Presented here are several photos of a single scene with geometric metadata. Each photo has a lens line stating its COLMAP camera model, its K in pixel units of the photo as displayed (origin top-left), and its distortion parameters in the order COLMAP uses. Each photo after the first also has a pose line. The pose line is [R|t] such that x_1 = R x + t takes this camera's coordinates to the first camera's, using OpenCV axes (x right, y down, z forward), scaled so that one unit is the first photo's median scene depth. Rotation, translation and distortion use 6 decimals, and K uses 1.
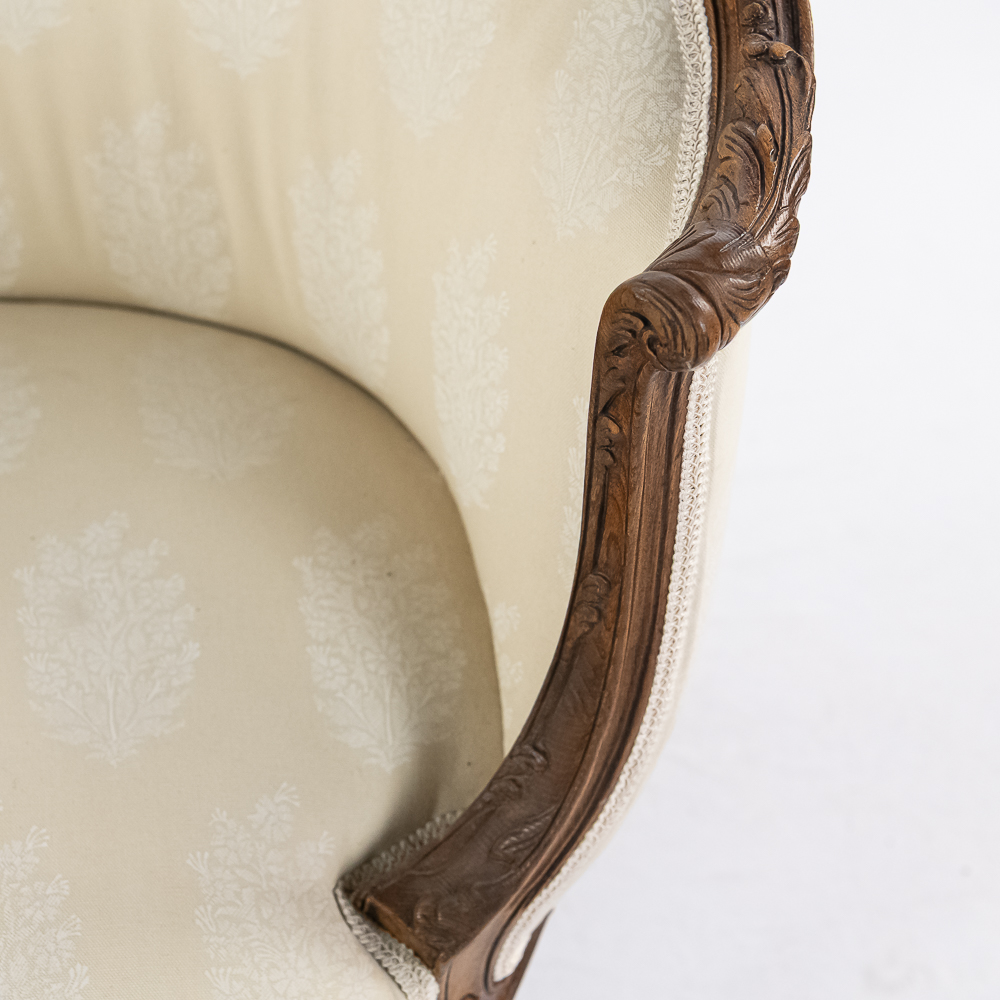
lens RADIAL K [[2287.0, 0, 501.9], [0, 2287.0, 499.9], [0, 0, 1]] dist [0.028978, 0.000000]
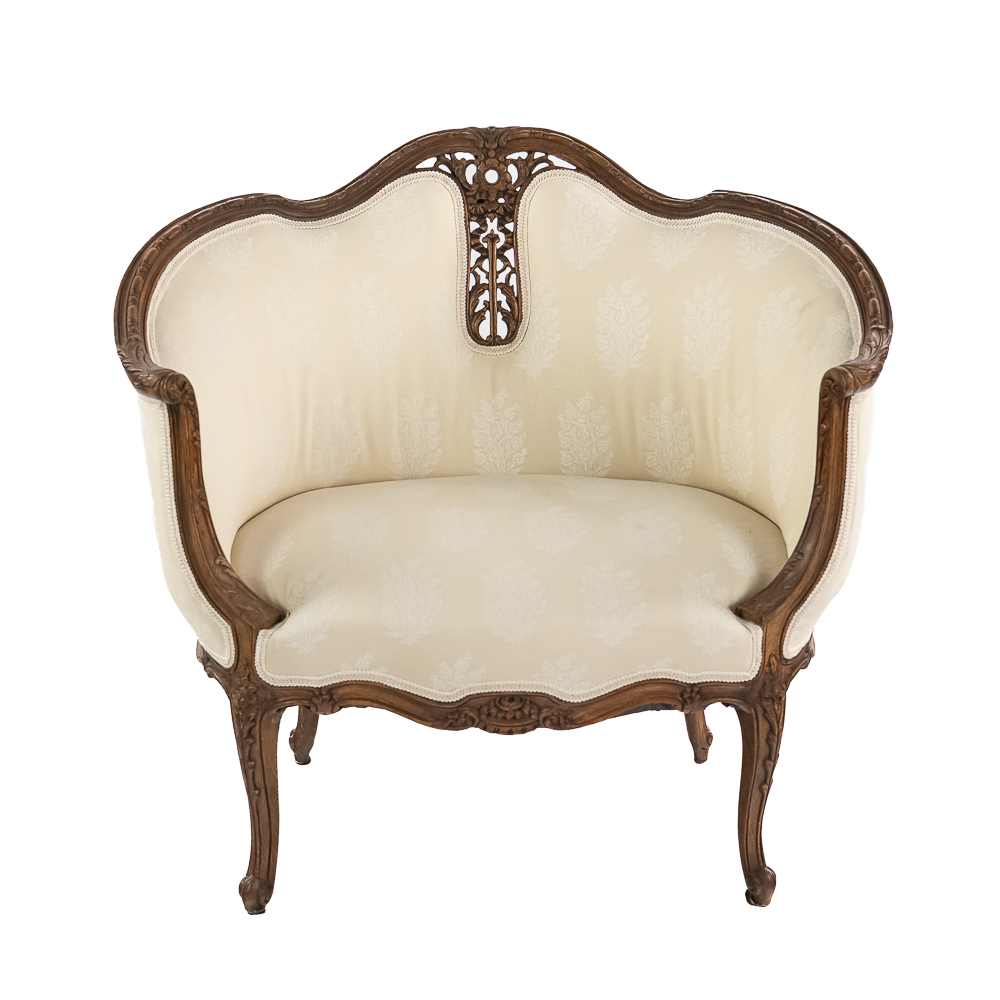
lens RADIAL K [[2819.0, 0, 500.8], [0, 2819.0, 500.0], [0, 0, 1]] dist [-0.125053, 0.000000]
pose [[0.990233, 0.021166, -0.137804, 0.130723], [-0.077300, 0.905925, -0.416323, 1.566143], [0.116028, 0.422909, 0.898713, -2.292394]]
